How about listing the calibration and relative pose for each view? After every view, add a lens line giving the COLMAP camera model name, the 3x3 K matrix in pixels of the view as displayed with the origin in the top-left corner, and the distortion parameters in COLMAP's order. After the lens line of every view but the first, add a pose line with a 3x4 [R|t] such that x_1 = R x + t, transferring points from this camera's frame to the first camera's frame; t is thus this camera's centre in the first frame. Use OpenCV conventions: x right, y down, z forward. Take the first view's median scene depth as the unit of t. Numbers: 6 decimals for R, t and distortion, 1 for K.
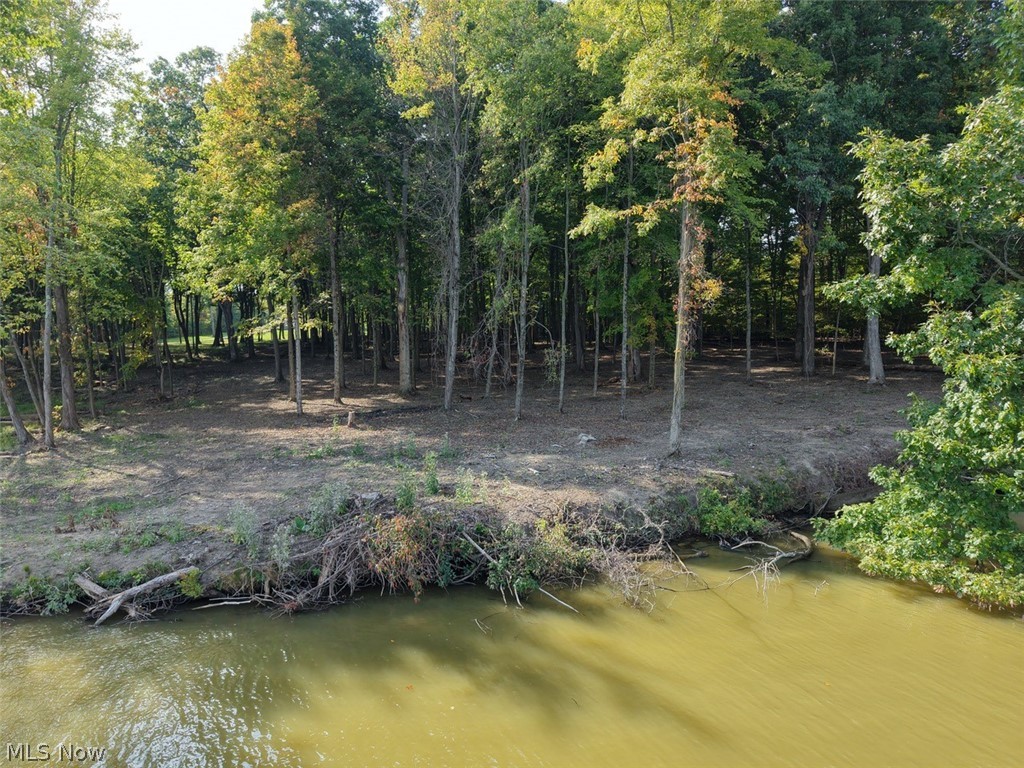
lens RADIAL K [[700.0, 0, 512.0], [0, 700.0, 384.0], [0, 0, 1]] dist [0.004876, -0.002488]
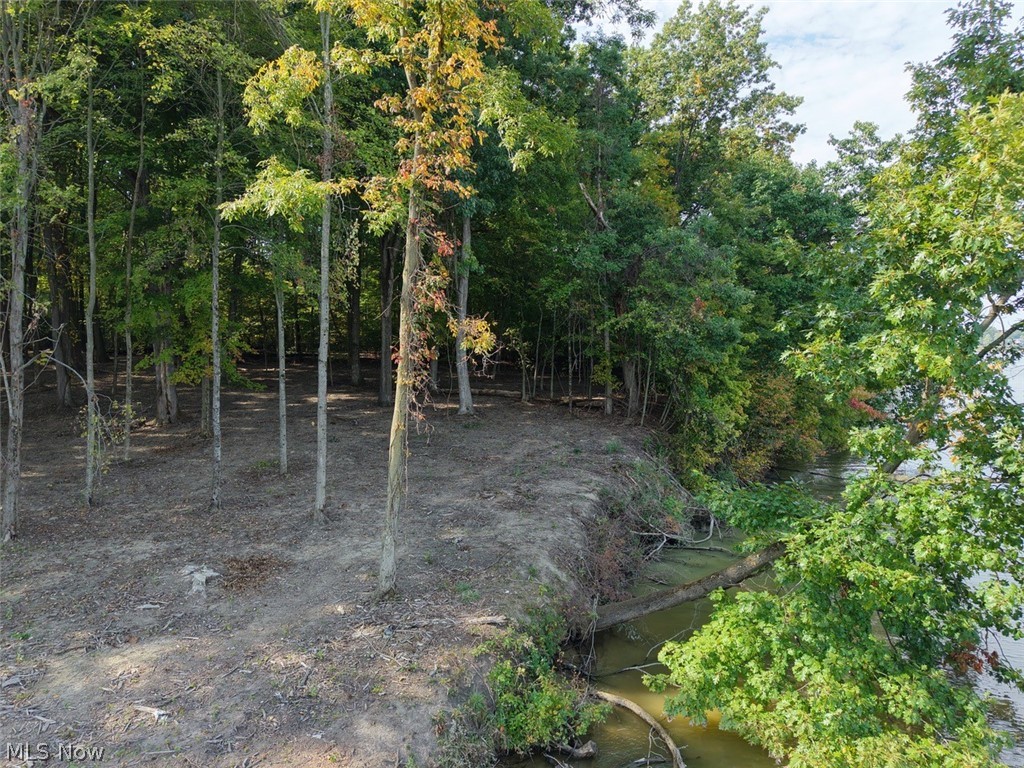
lens RADIAL K [[700.0, 0, 512.0], [0, 700.0, 384.0], [0, 0, 1]] dist [0.004876, -0.002488]
pose [[0.746657, -0.036998, 0.664179, -0.097321], [0.039796, 0.999148, 0.010921, -0.091539], [-0.664017, 0.018277, 0.747494, 0.496426]]
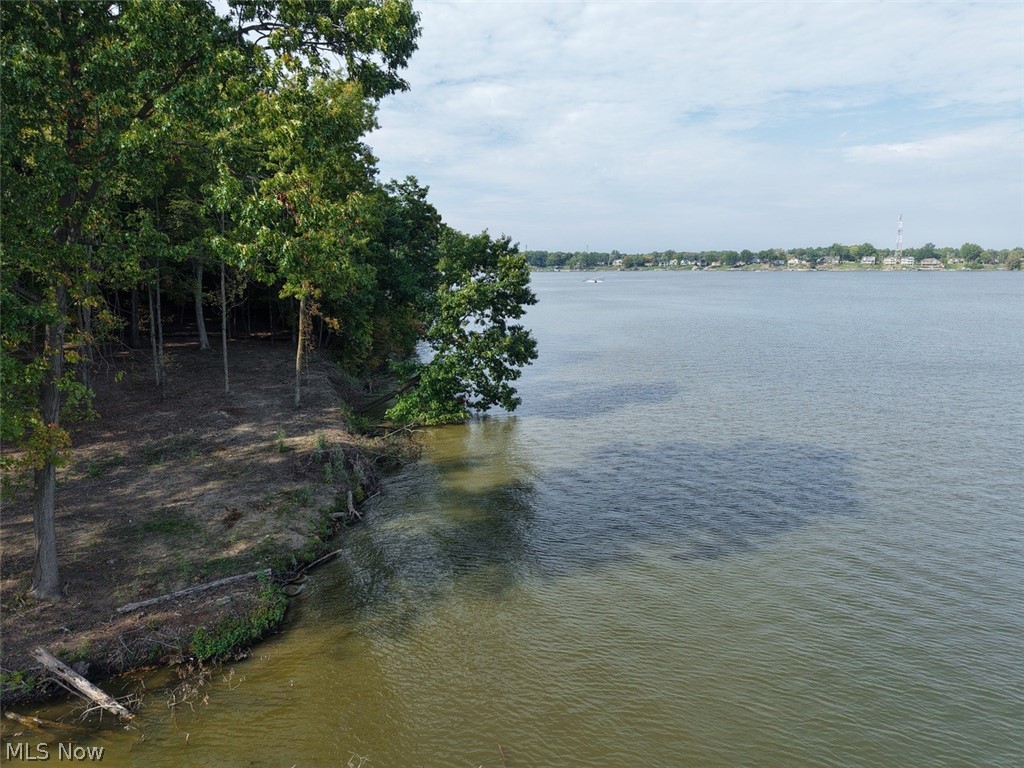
lens RADIAL K [[700.0, 0, 512.0], [0, 700.0, 384.0], [0, 0, 1]] dist [0.004876, -0.002488]
pose [[0.208097, -0.168632, 0.963462, -1.545115], [0.062017, 0.985319, 0.159063, -0.237648], [-0.976140, 0.026650, 0.215500, 0.047266]]
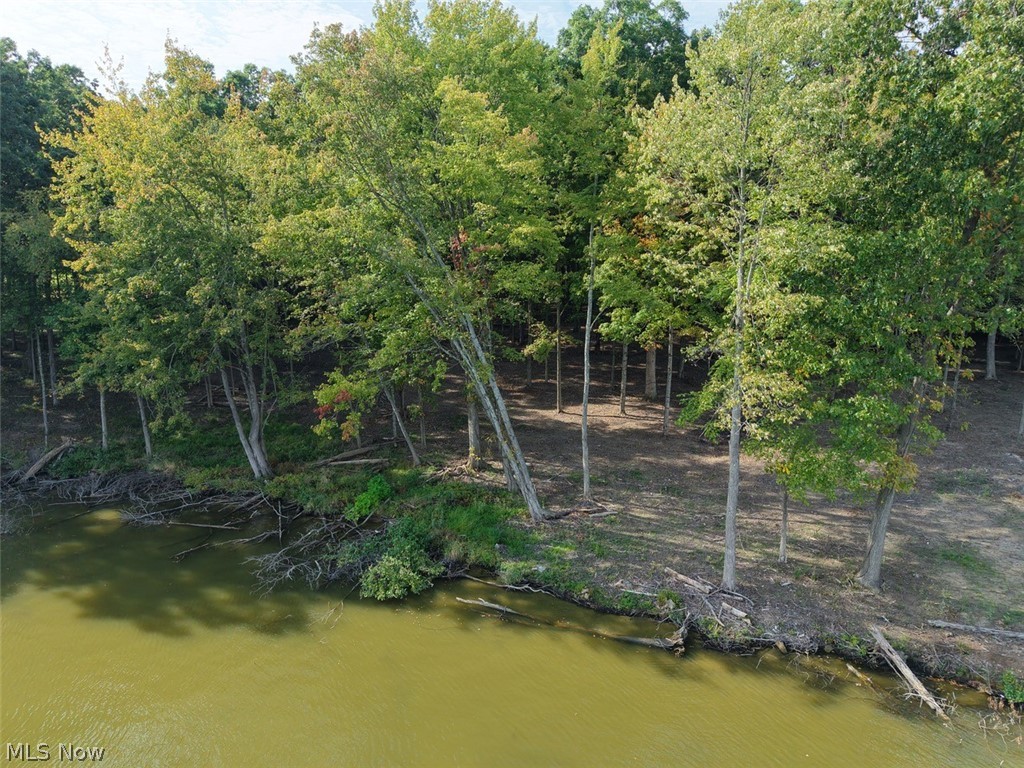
lens RADIAL K [[700.0, 0, 512.0], [0, 700.0, 384.0], [0, 0, 1]] dist [0.004876, -0.002488]
pose [[0.927835, -0.052817, 0.369232, -1.805497], [0.008429, 0.992640, 0.120811, -0.335460], [-0.372895, -0.108980, 0.921451, 0.041112]]
